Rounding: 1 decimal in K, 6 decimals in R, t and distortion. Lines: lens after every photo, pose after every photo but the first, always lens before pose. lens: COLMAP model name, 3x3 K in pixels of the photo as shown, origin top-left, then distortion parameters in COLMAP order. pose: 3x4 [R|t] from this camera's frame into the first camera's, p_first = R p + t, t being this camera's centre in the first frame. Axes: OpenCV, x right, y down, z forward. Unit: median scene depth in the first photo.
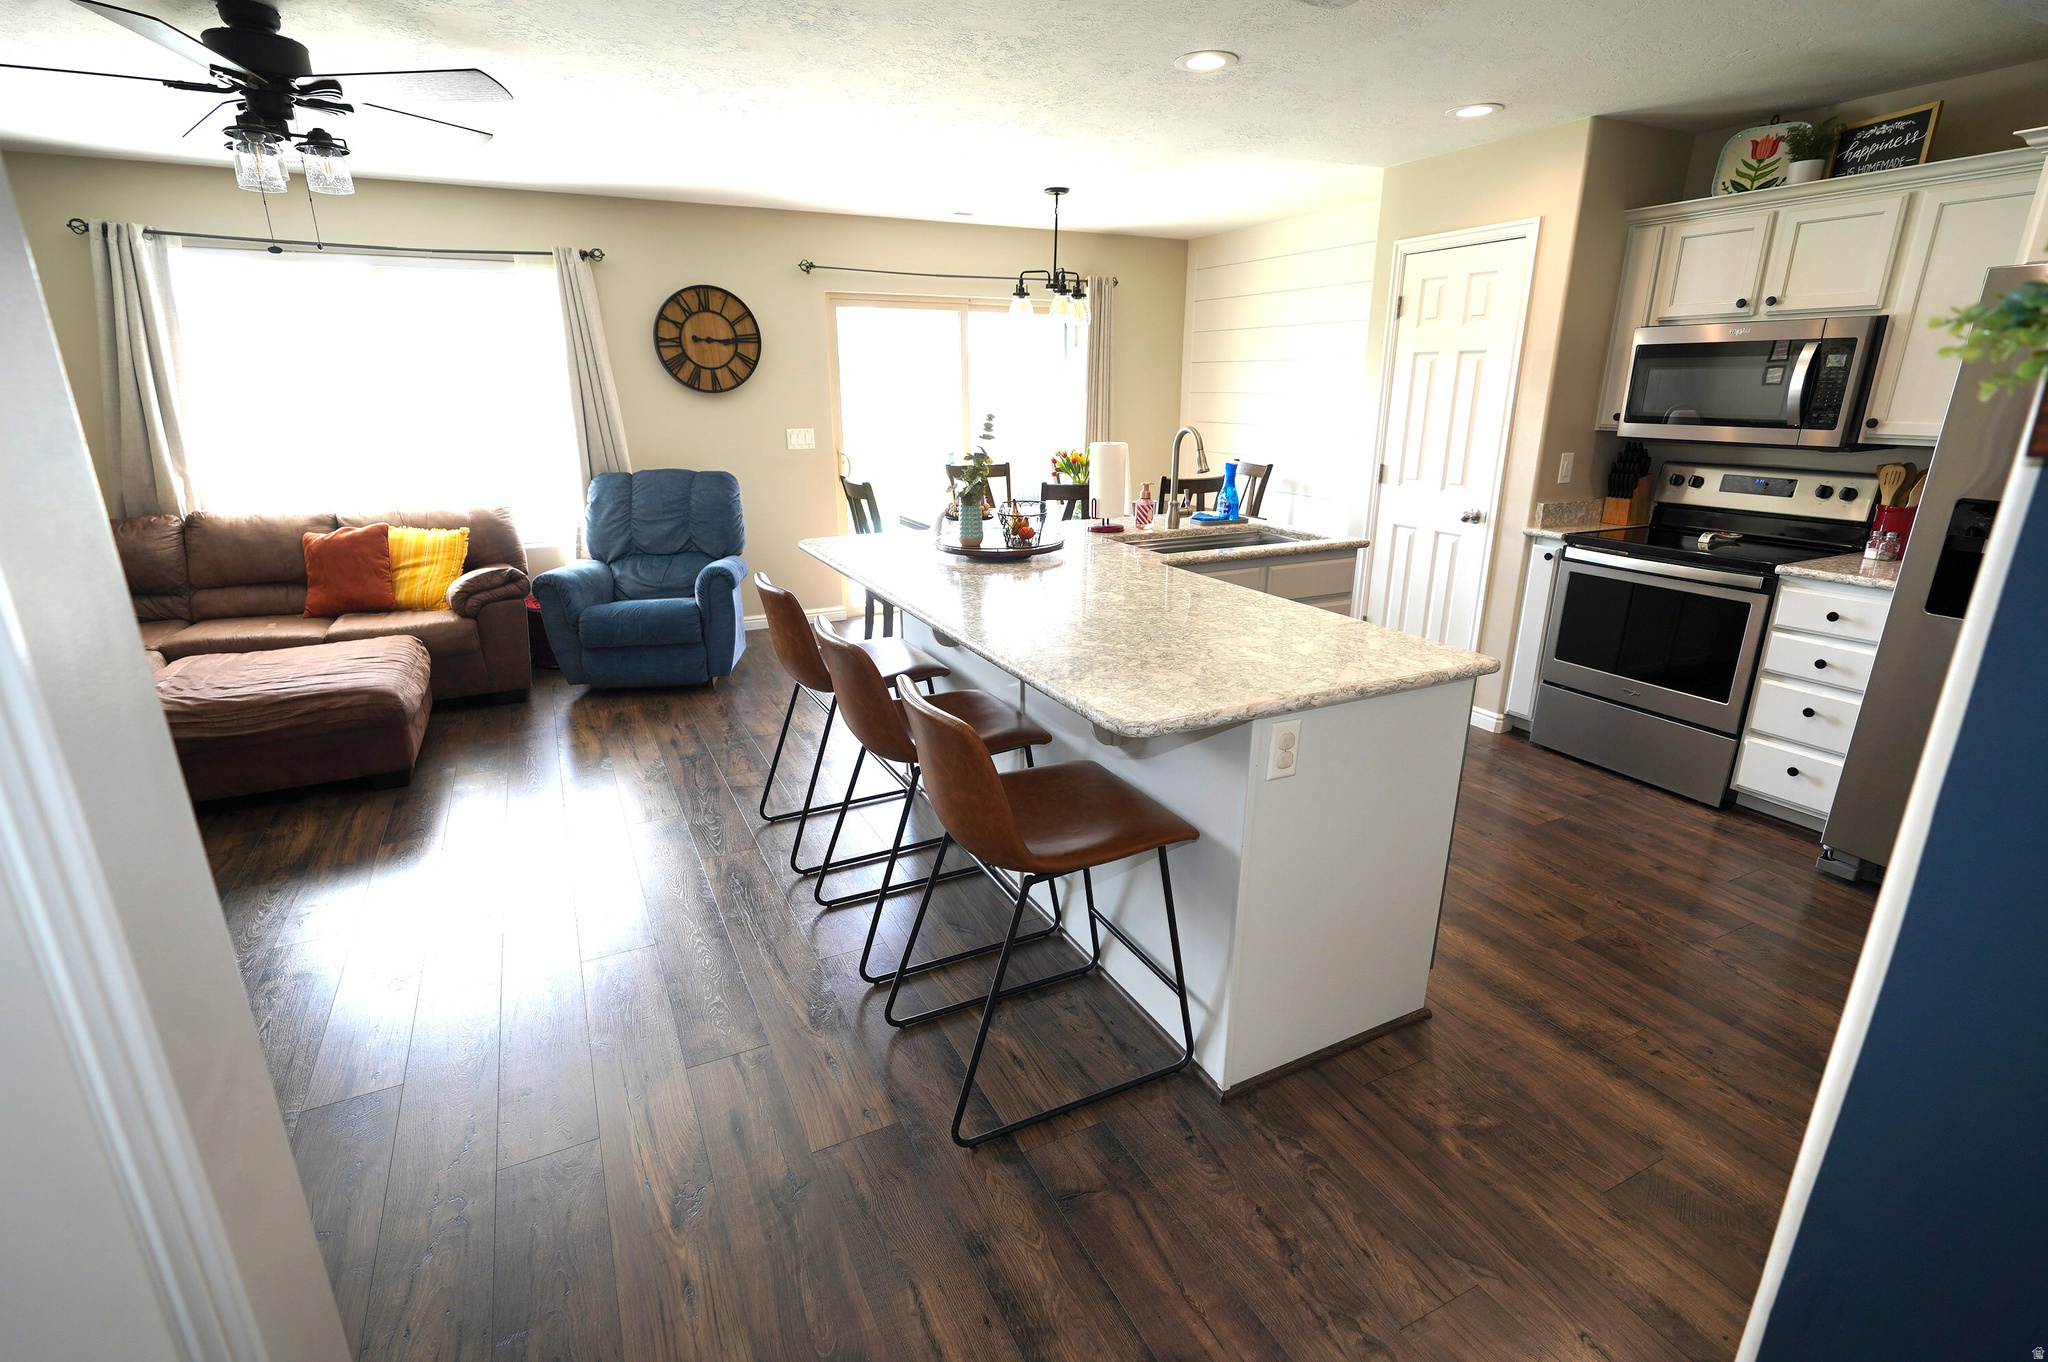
lens RADIAL K [[939.6, 0, 1026.1], [0, 939.6, 672.6], [0, 0, 1]] dist [-0.003361, 0.000534]
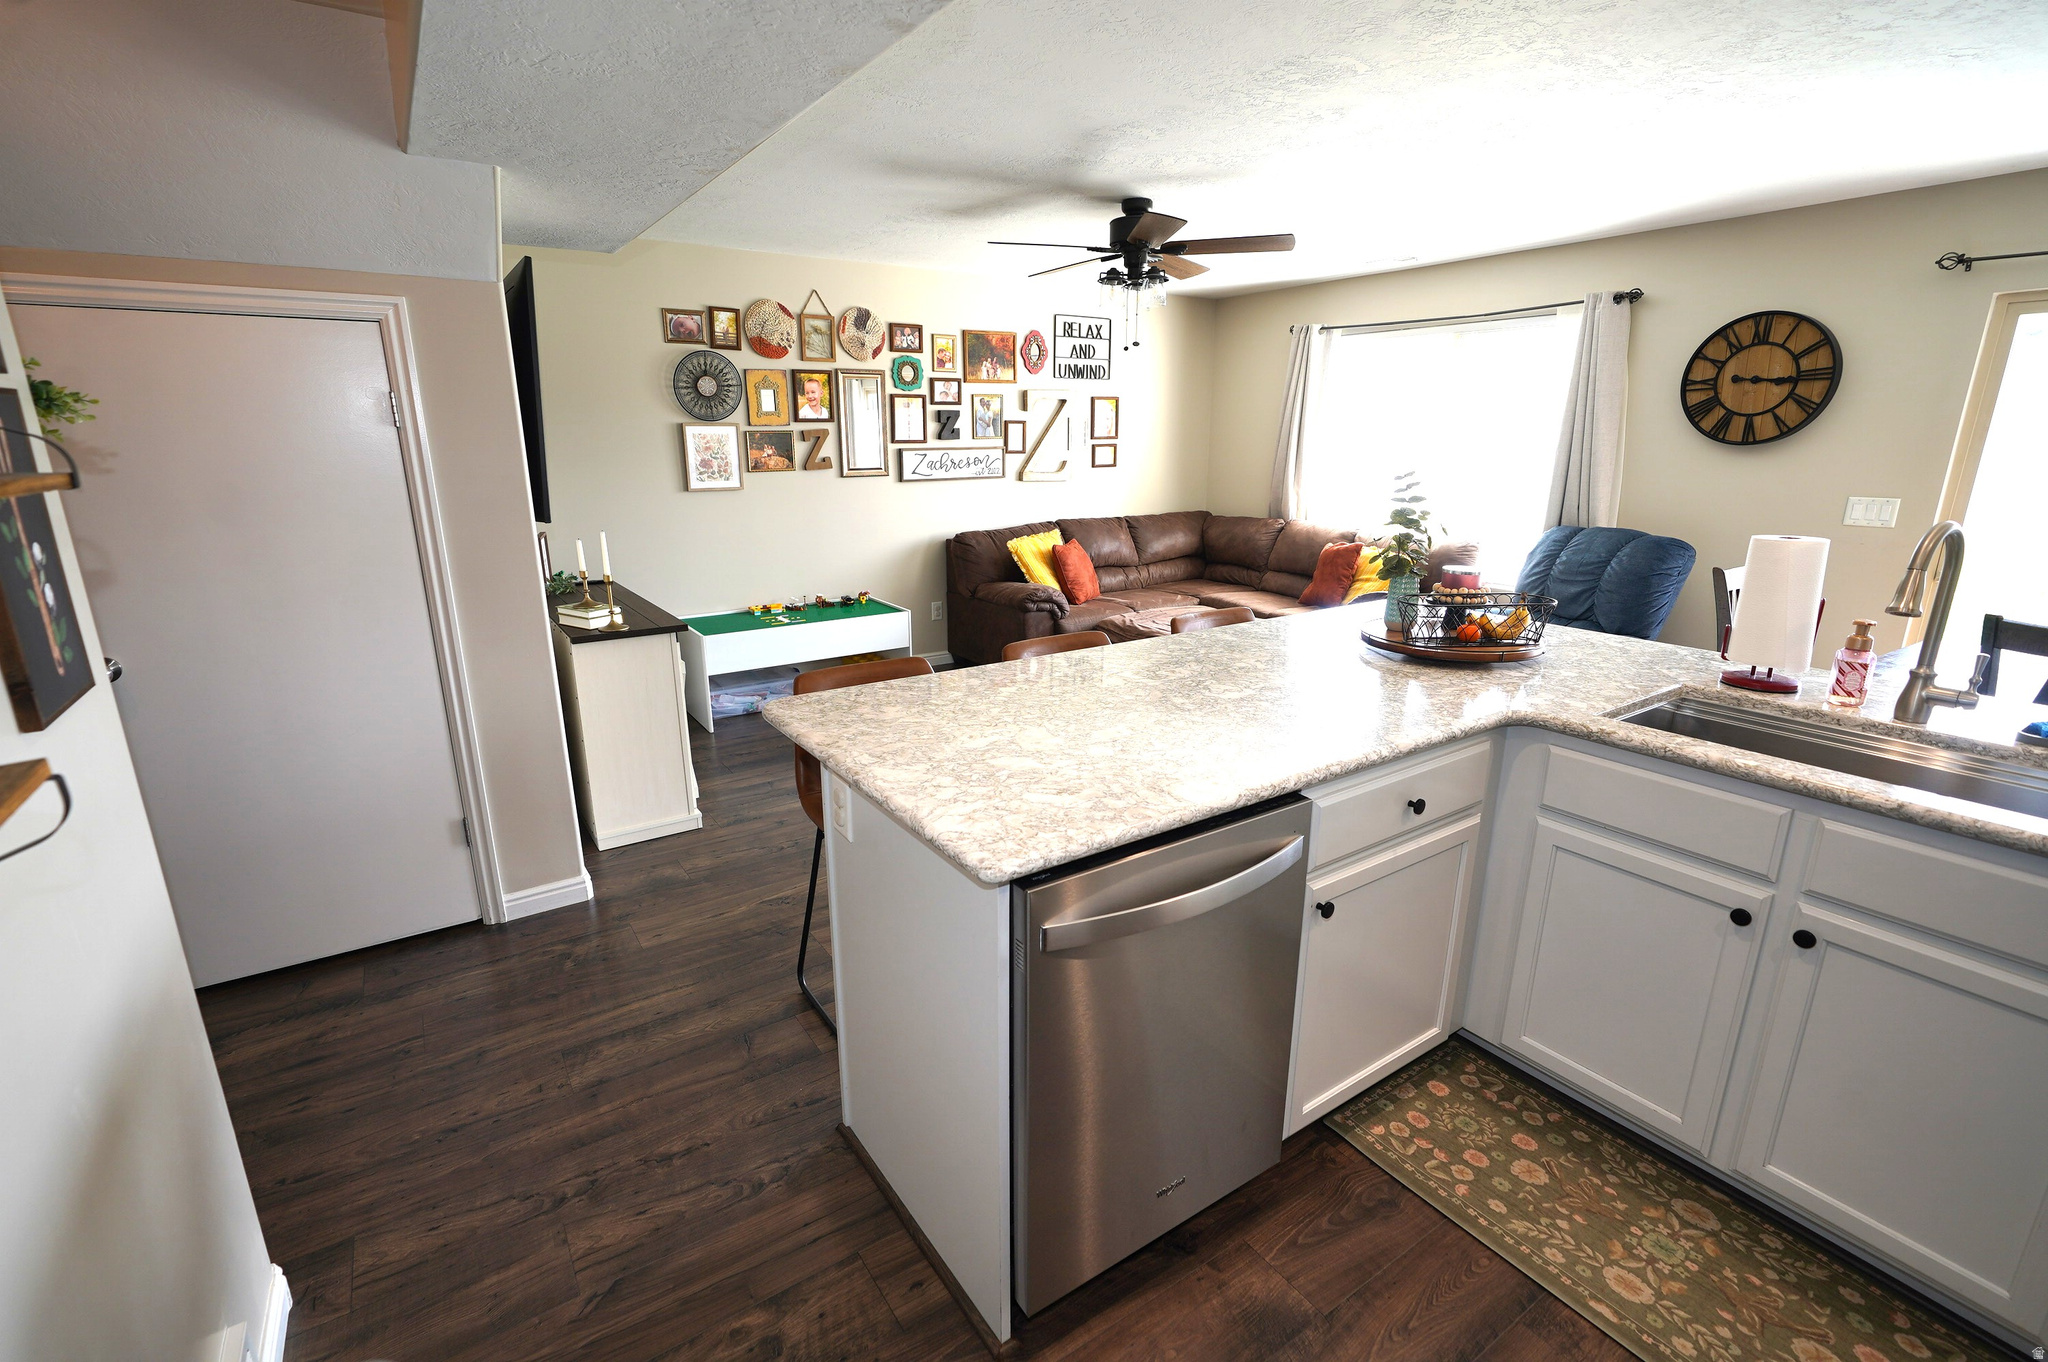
lens RADIAL K [[914.2, 0, 1024.0], [0, 914.2, 681.0], [0, 0, 1]] dist [-0.005376, 0.000499]
pose [[0.136613, 0.261211, -0.955566, 0.395124], [-0.292693, 0.932187, 0.212976, -0.099777], [0.946397, 0.250592, 0.203803, 0.323040]]
